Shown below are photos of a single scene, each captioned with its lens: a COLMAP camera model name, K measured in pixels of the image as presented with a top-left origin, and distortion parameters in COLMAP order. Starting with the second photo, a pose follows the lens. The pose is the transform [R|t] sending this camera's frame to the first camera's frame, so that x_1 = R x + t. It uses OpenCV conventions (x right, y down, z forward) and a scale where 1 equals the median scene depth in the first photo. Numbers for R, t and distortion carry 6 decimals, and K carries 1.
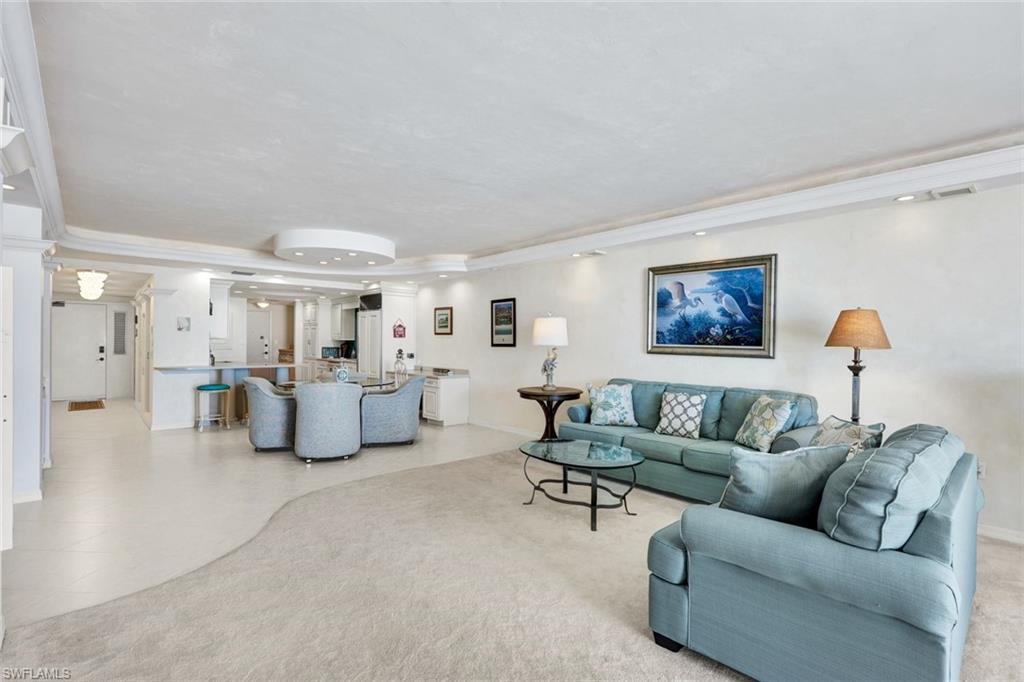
lens RADIAL K [[482.1, 0, 511.1], [0, 482.1, 344.2], [0, 0, 1]] dist [0.004530, 0.000046]
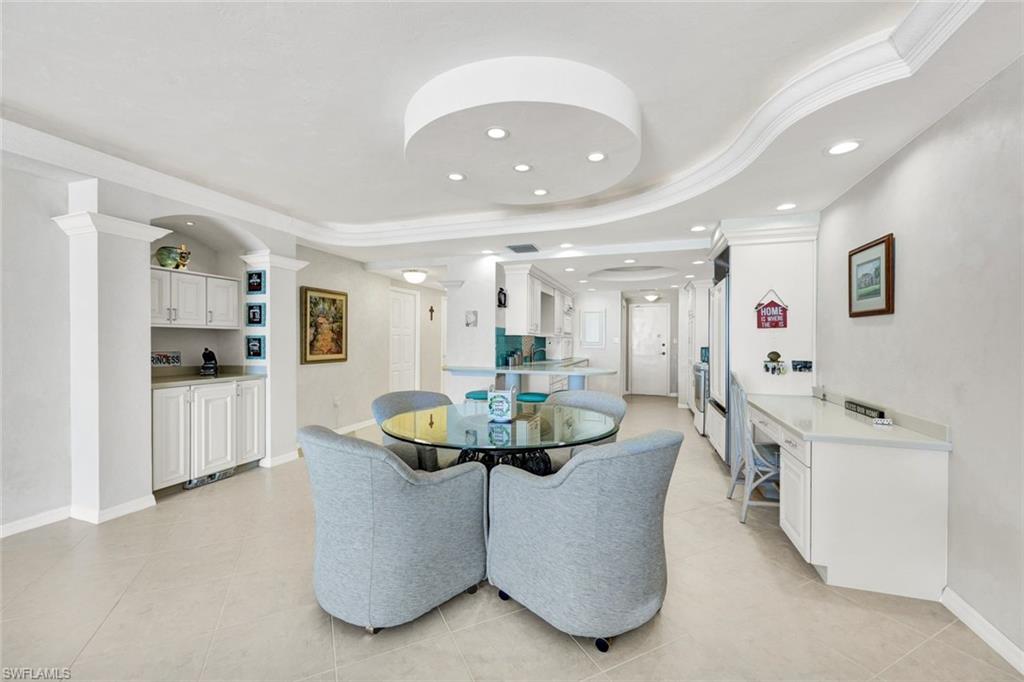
lens RADIAL K [[407.3, 0, 511.8], [0, 407.3, 340.9], [0, 0, 1]] dist [0.001838, 0.000257]
pose [[0.482008, -0.006024, -0.876146, 0.004152], [-0.003038, 0.999959, -0.008547, 0.003556], [0.876162, 0.006781, 0.481970, 0.574874]]
